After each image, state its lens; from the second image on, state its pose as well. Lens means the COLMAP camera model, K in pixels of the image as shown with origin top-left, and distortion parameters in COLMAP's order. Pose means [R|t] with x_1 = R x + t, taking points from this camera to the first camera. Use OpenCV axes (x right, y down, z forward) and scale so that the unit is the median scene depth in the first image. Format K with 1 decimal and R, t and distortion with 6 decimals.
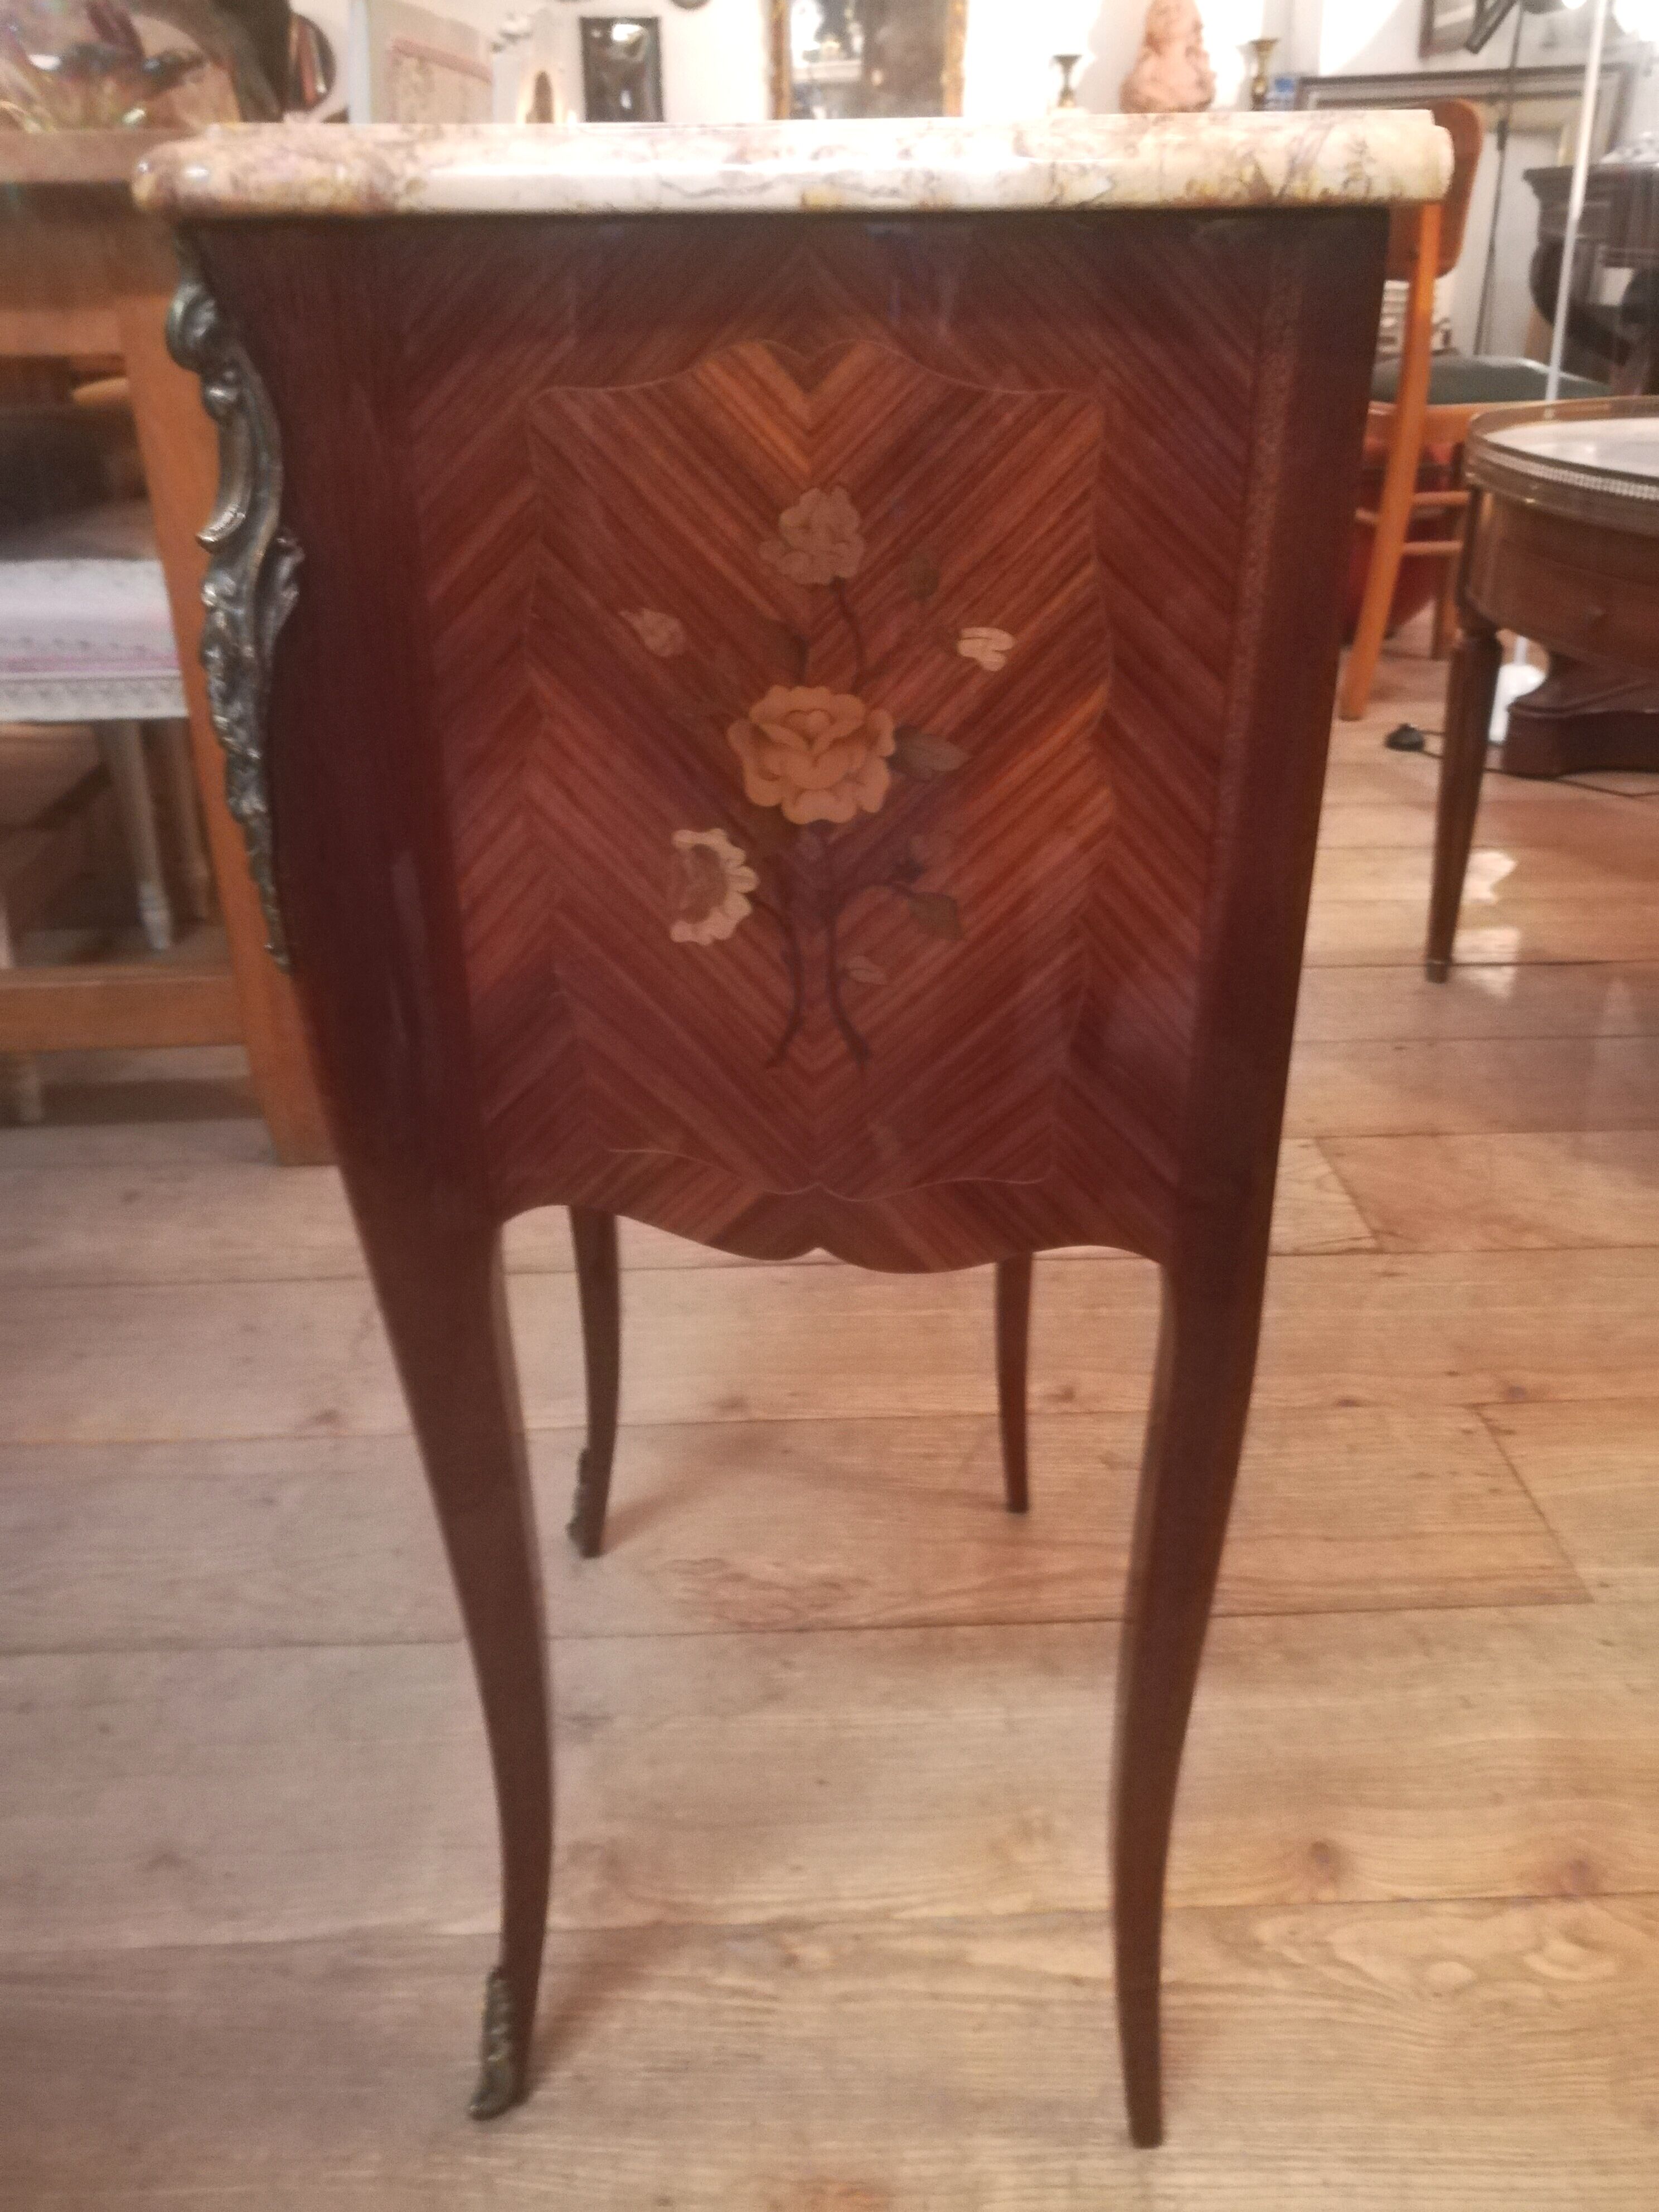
lens RADIAL K [[1730.3, 0, 834.7], [0, 1730.3, 1129.0], [0, 0, 1]] dist [-0.053344, 0.045150]
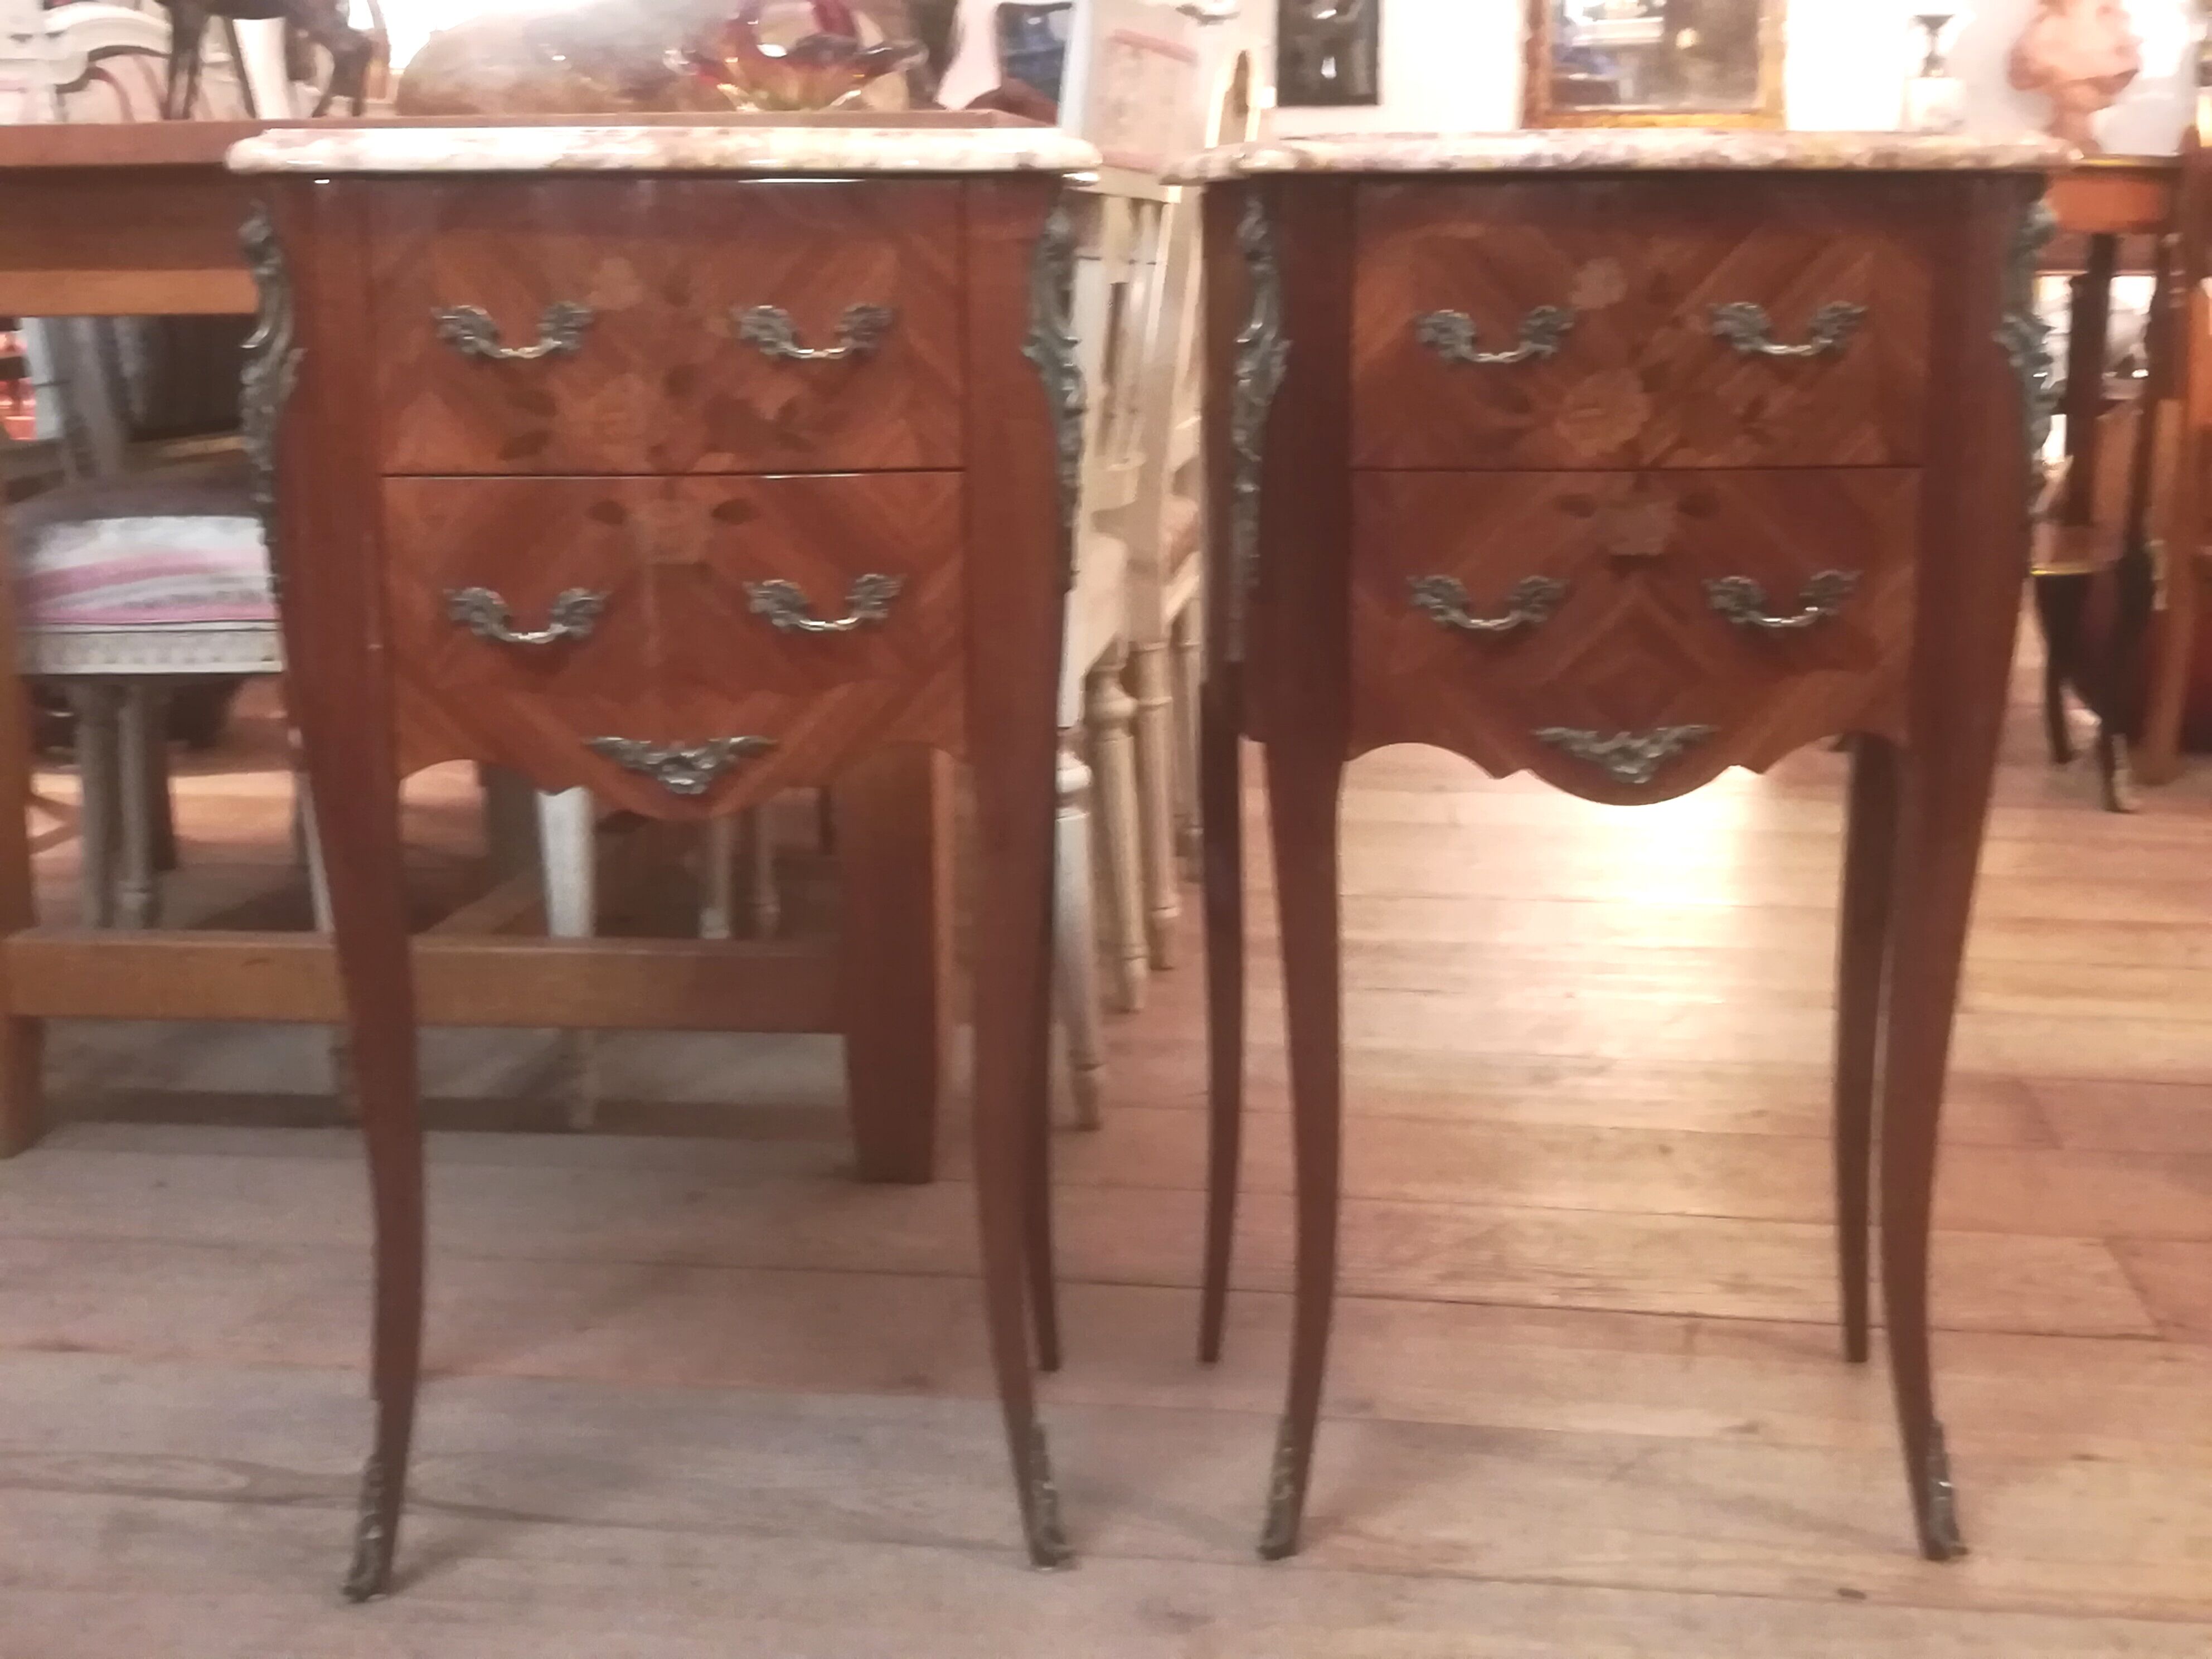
lens RADIAL K [[2742.9, 0, 1099.2], [0, 2742.9, 842.8], [0, 0, 1]] dist [-0.043112, 0.000000]
pose [[0.982919, 0.043410, -0.178843, 0.054006], [-0.088911, 0.962860, -0.254941, 0.290652], [0.161134, 0.266488, 0.950274, -0.501739]]
